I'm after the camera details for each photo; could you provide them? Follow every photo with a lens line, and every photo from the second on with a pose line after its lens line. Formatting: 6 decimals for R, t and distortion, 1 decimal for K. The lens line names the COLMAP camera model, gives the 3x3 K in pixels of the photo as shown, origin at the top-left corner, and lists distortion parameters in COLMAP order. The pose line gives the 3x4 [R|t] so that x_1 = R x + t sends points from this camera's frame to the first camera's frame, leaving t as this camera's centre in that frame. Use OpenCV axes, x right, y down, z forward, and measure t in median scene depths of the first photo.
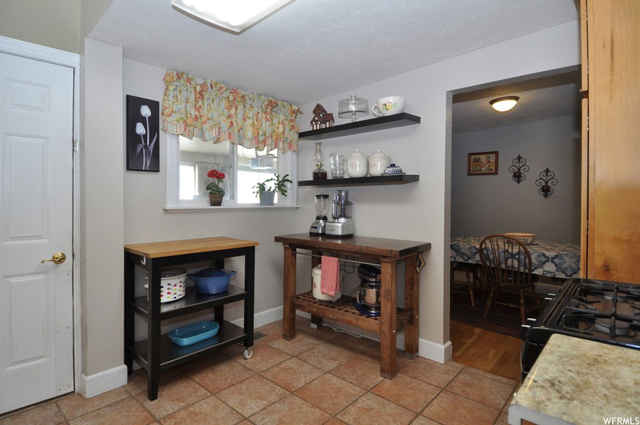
lens RADIAL K [[352.5, 0, 320.0], [0, 352.5, 212.5], [0, 0, 1]] dist [0.041657, 0.000000]
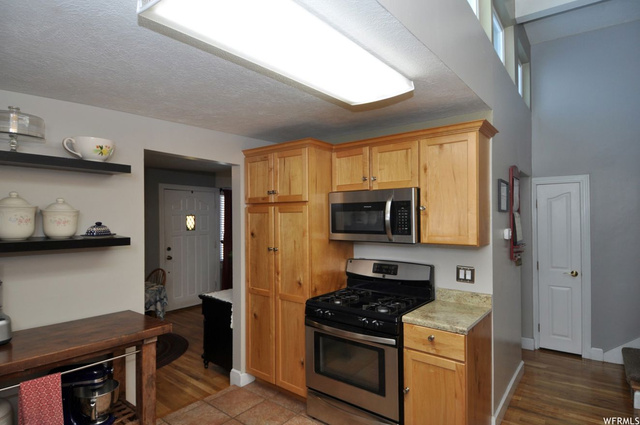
lens RADIAL K [[339.2, 0, 327.7], [0, 339.2, 224.4], [0, 0, 1]] dist [0.052773, -0.056110]
pose [[-0.074021, -0.025802, 0.996923, -0.577613], [0.033789, 0.999026, 0.028365, -0.137794], [-0.996684, 0.035784, -0.073078, 0.554676]]
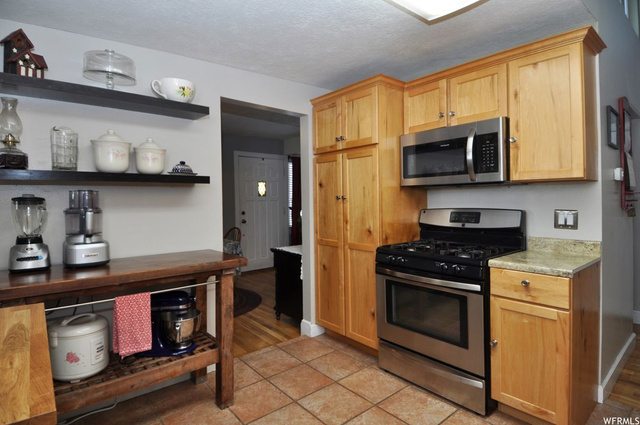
lens RADIAL K [[337.1, 0, 320.0], [0, 337.1, 212.5], [0, 0, 1]] dist [0.039354, -0.044367]
pose [[0.134947, -0.033949, 0.990271, -0.539335], [0.047072, 0.998504, 0.027816, -0.024739], [-0.989734, 0.042861, 0.136343, 0.576155]]
